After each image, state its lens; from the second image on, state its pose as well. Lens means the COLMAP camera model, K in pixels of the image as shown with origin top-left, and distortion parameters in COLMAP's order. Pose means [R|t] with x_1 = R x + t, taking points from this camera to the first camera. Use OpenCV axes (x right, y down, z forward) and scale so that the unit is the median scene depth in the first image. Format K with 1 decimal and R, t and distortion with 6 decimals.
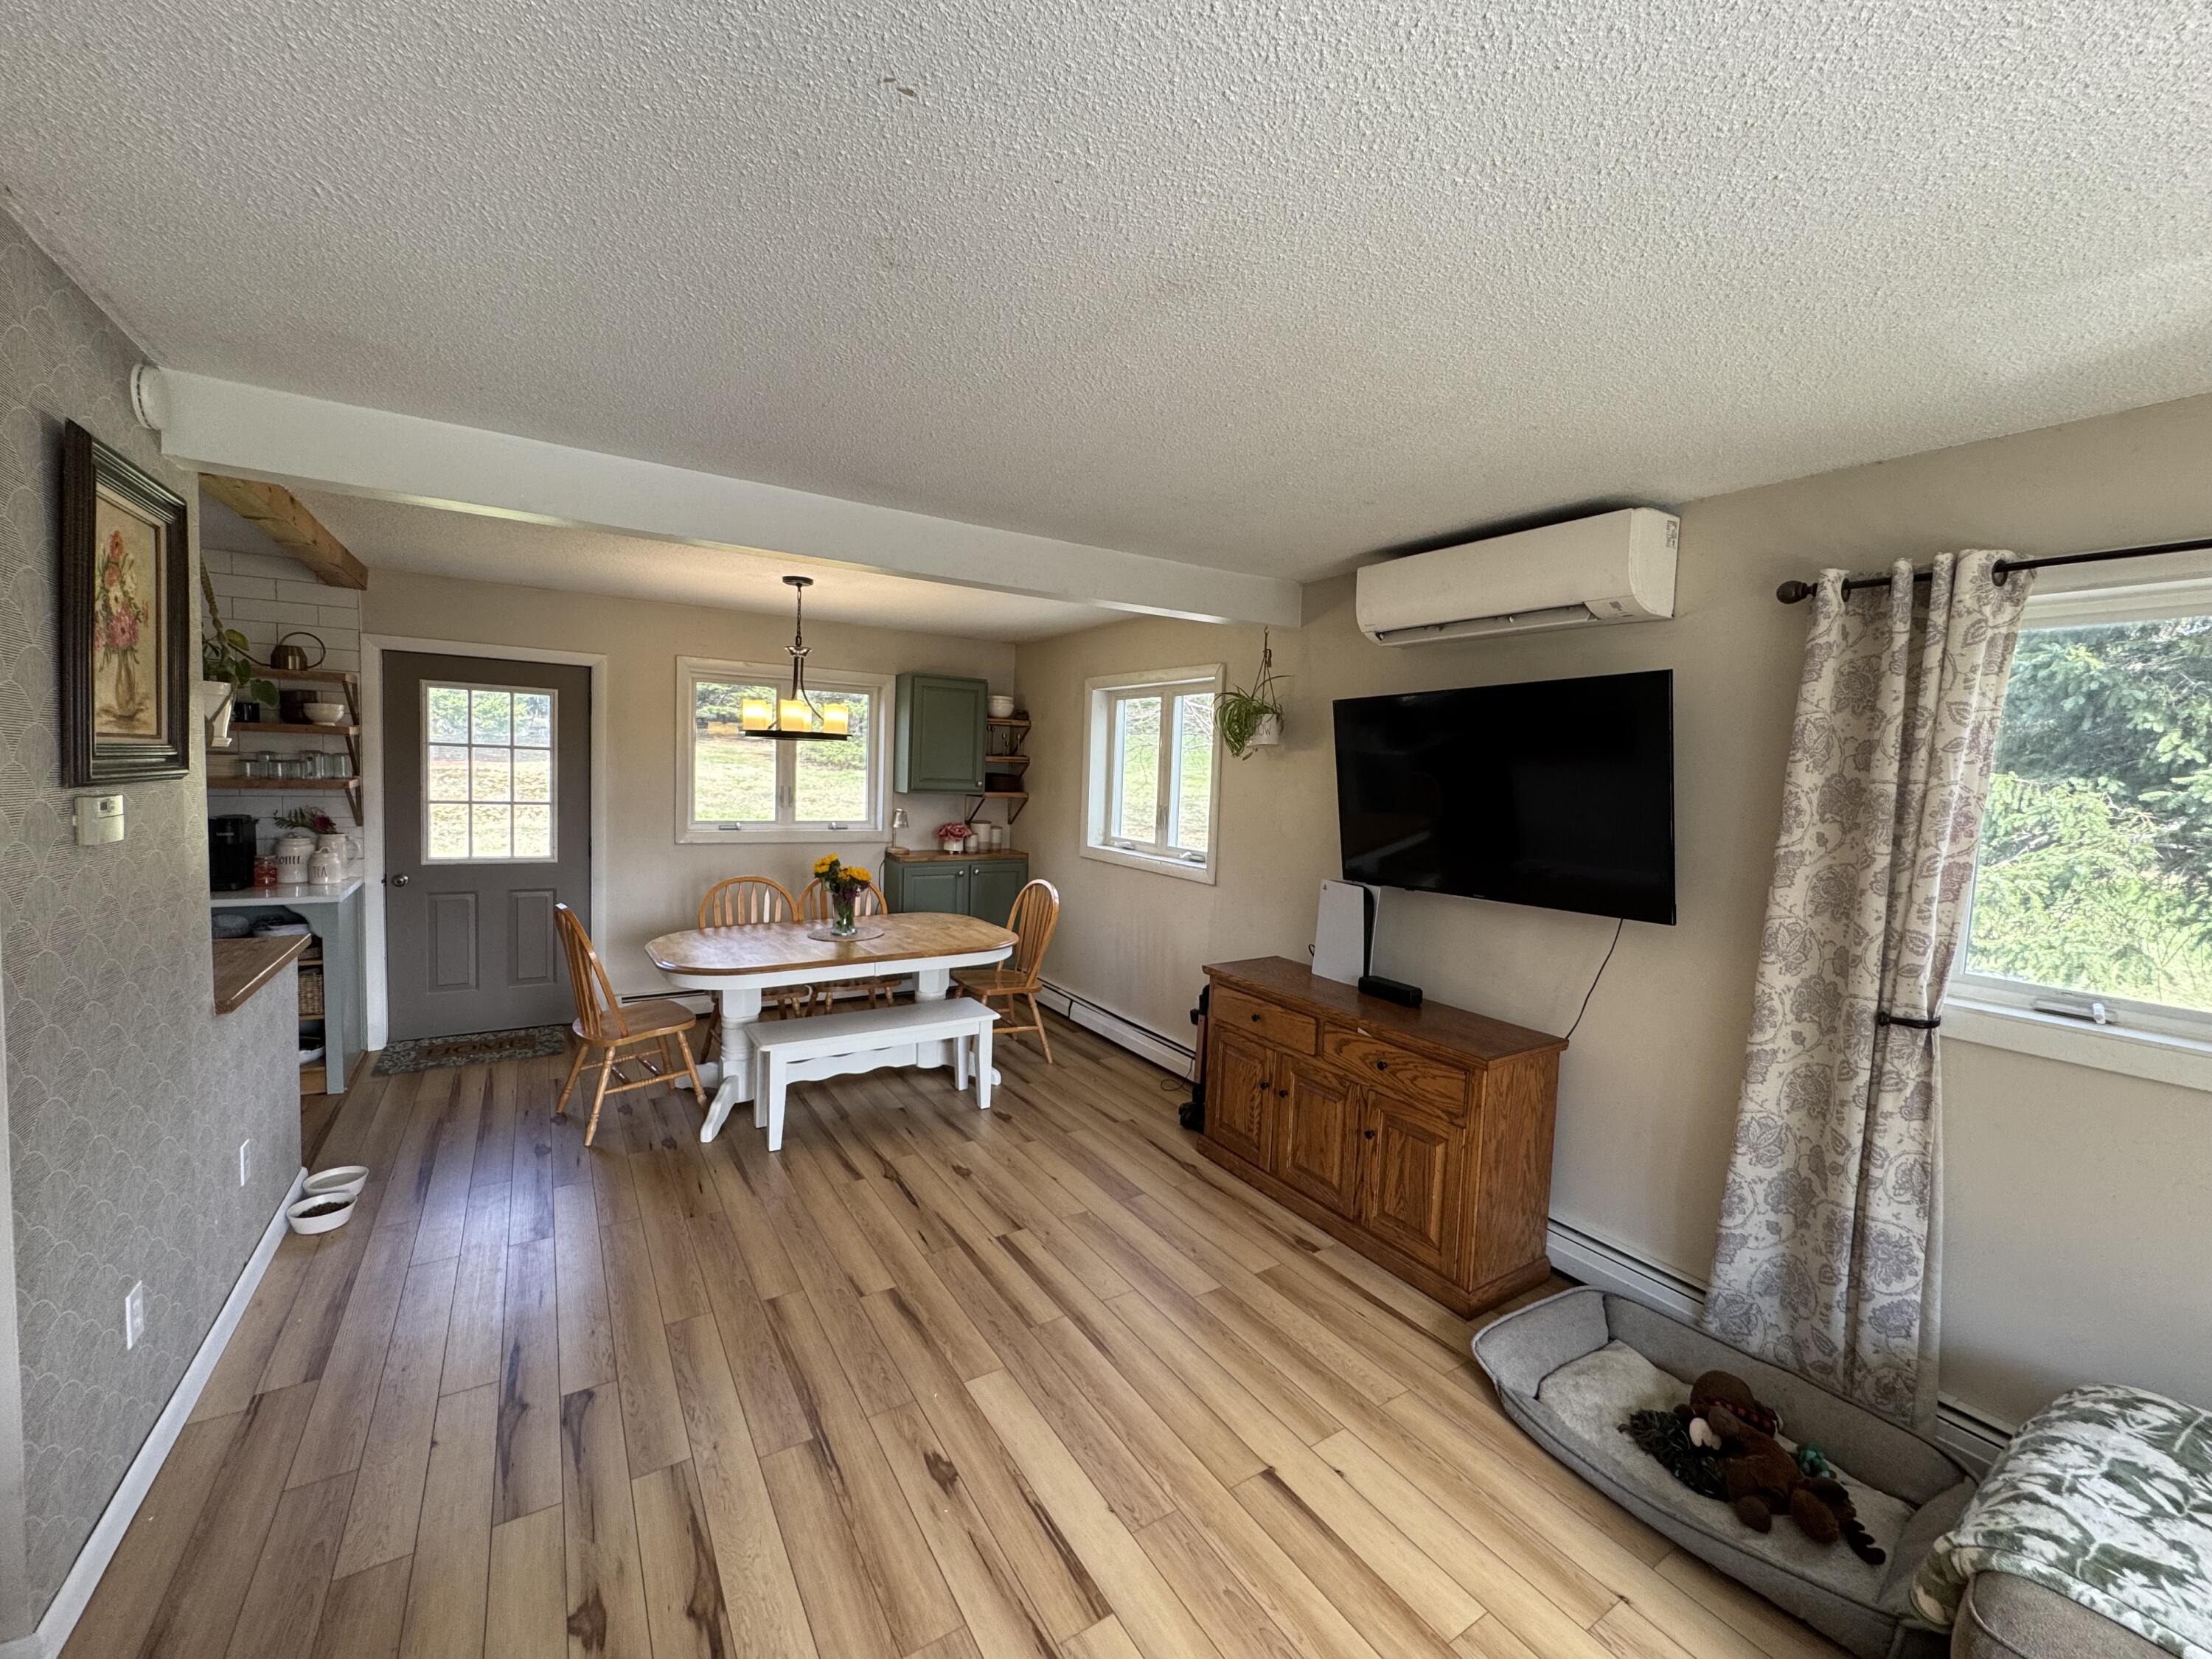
lens RADIAL K [[882.9, 0, 1104.8], [0, 882.9, 828.5], [0, 0, 1]] dist [-0.002123, 0.000467]
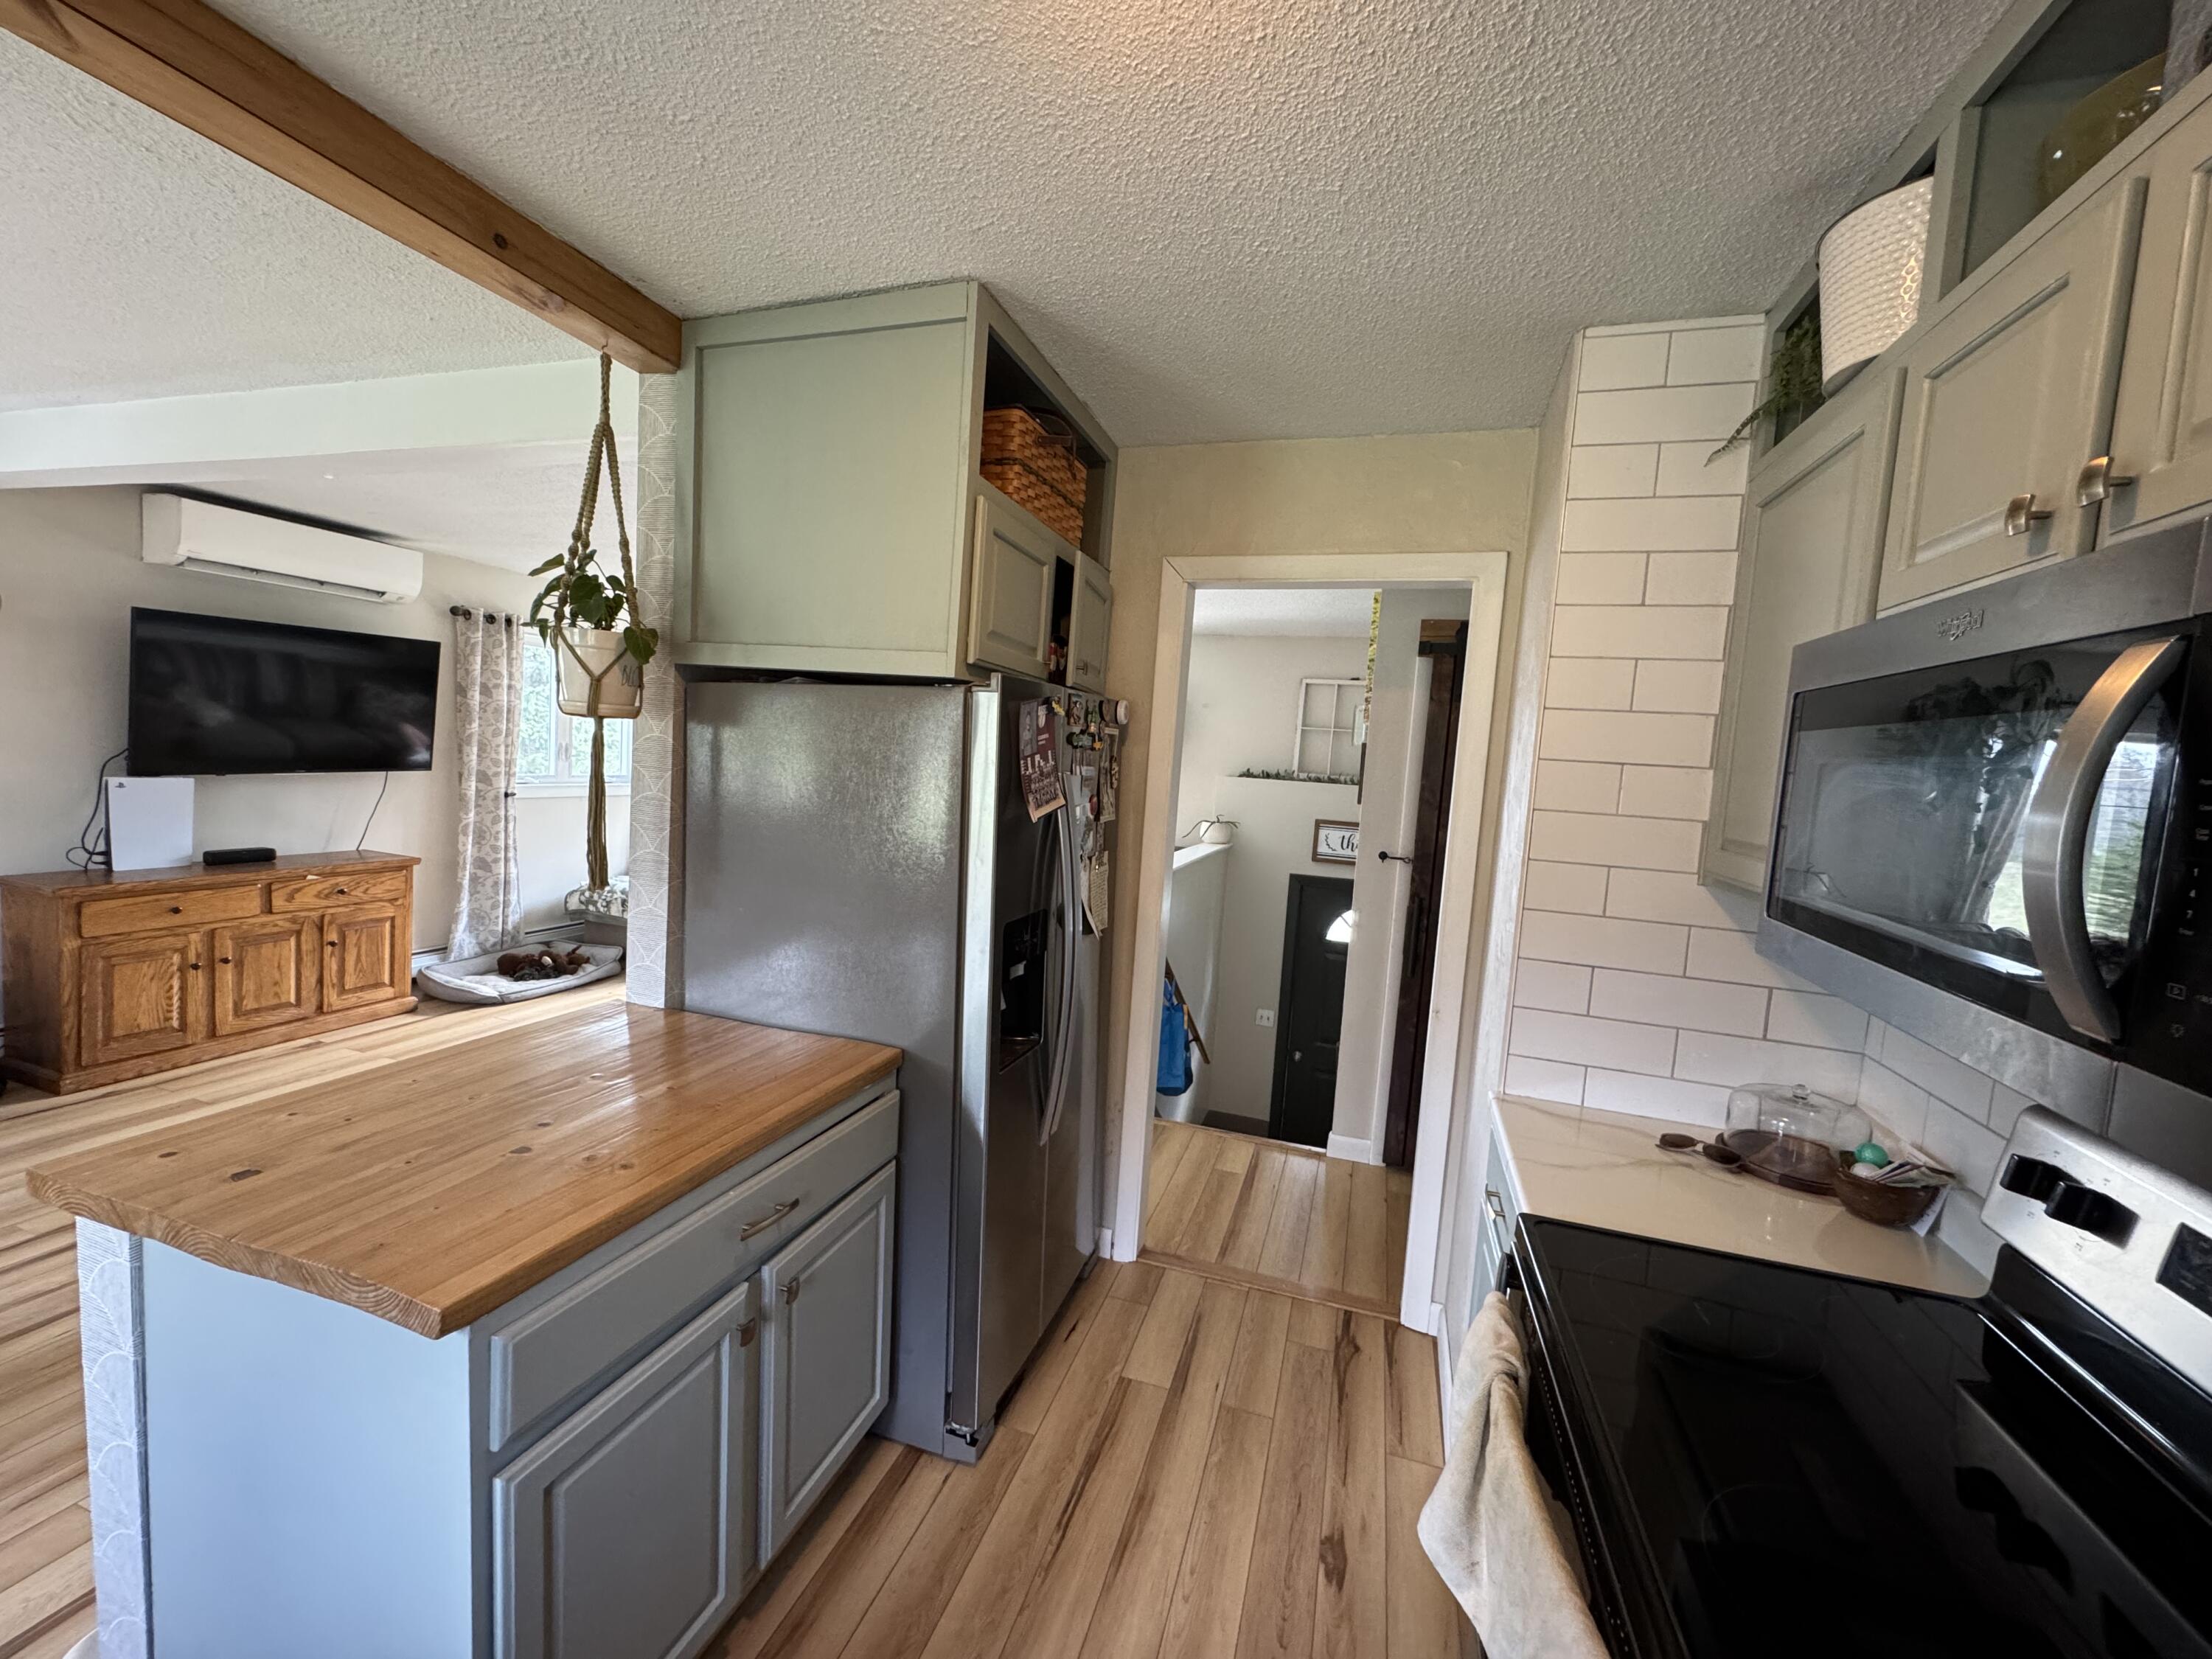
lens RADIAL K [[882.9, 0, 1104.3], [0, 882.9, 827.6], [0, 0, 1]] dist [-0.002123, 0.000467]
pose [[-0.635342, -0.141914, 0.759079, -1.408939], [-0.036427, 0.987382, 0.154108, -0.095235], [-0.771371, 0.070261, -0.632495, 0.841499]]
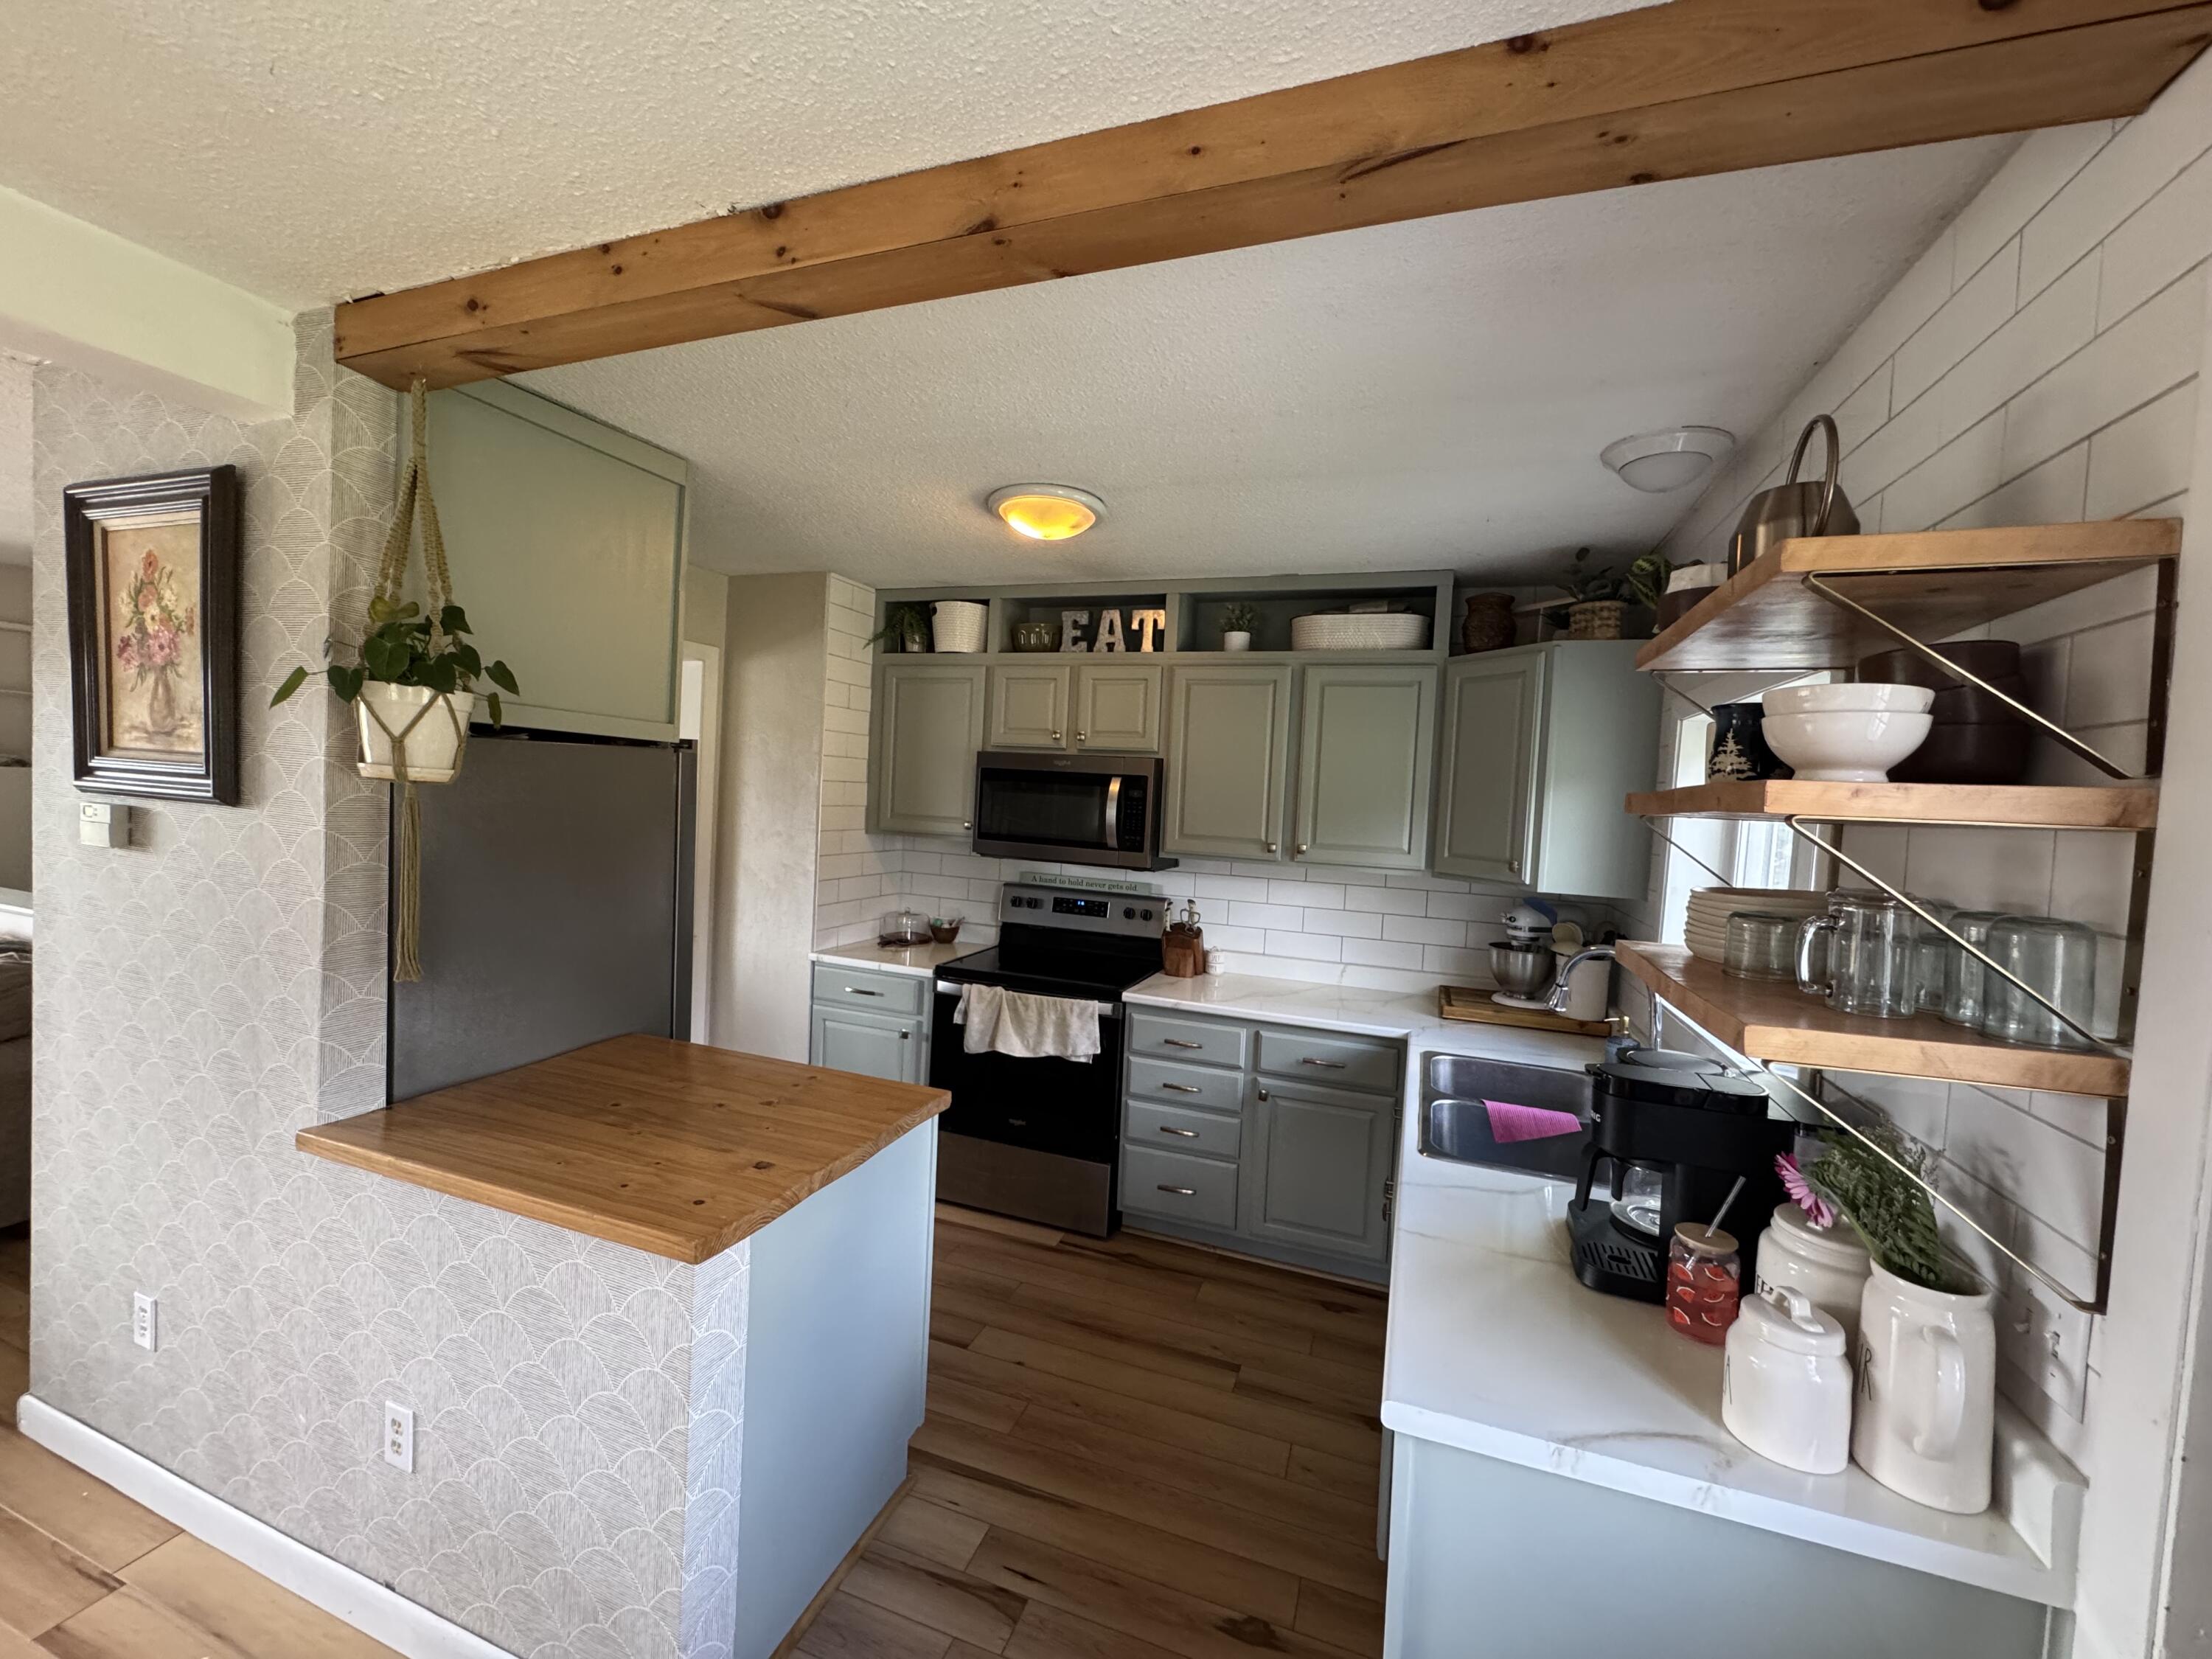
lens RADIAL K [[882.9, 0, 1104.7], [0, 882.9, 827.4], [0, 0, 1]] dist [-0.002123, 0.000467]
pose [[-0.787575, -0.055893, -0.613679, -0.756502], [-0.124068, 0.989867, 0.069069, -0.124931], [0.603600, 0.130535, -0.786529, 1.373209]]
